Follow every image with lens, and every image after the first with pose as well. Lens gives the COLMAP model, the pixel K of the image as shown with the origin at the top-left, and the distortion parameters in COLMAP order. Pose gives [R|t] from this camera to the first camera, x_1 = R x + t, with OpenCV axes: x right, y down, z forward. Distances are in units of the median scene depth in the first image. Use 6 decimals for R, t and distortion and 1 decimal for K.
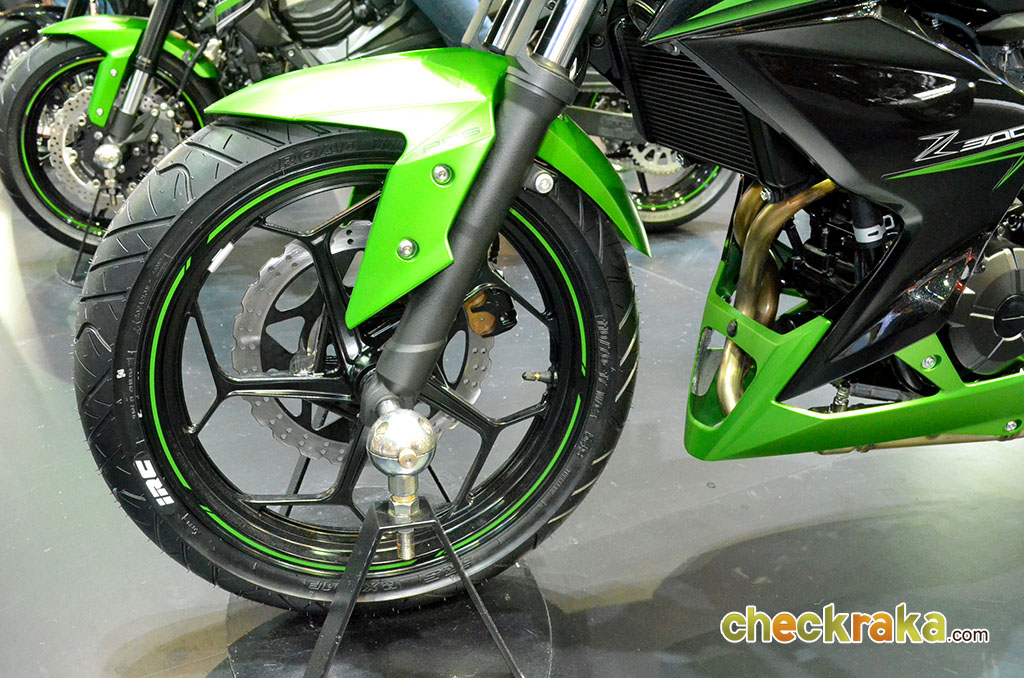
lens RADIAL K [[913.9, 0, 512.0], [0, 913.9, 339.0], [0, 0, 1]] dist [-0.066141, 0.011339]
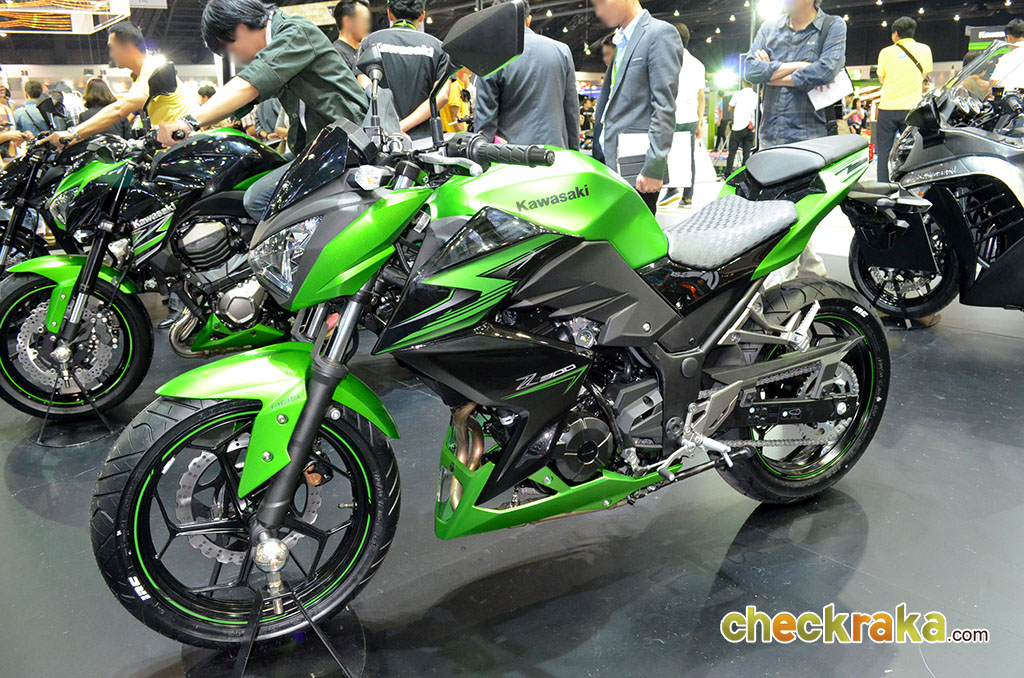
lens RADIAL K [[773.0, 0, 512.0], [0, 773.0, 339.0], [0, 0, 1]] dist [-0.075542, 0.003228]
pose [[0.983079, -0.074140, 0.167508, 0.127104], [0.087580, 0.993381, -0.074319, -0.155466], [-0.160890, 0.087732, 0.983065, -0.639858]]
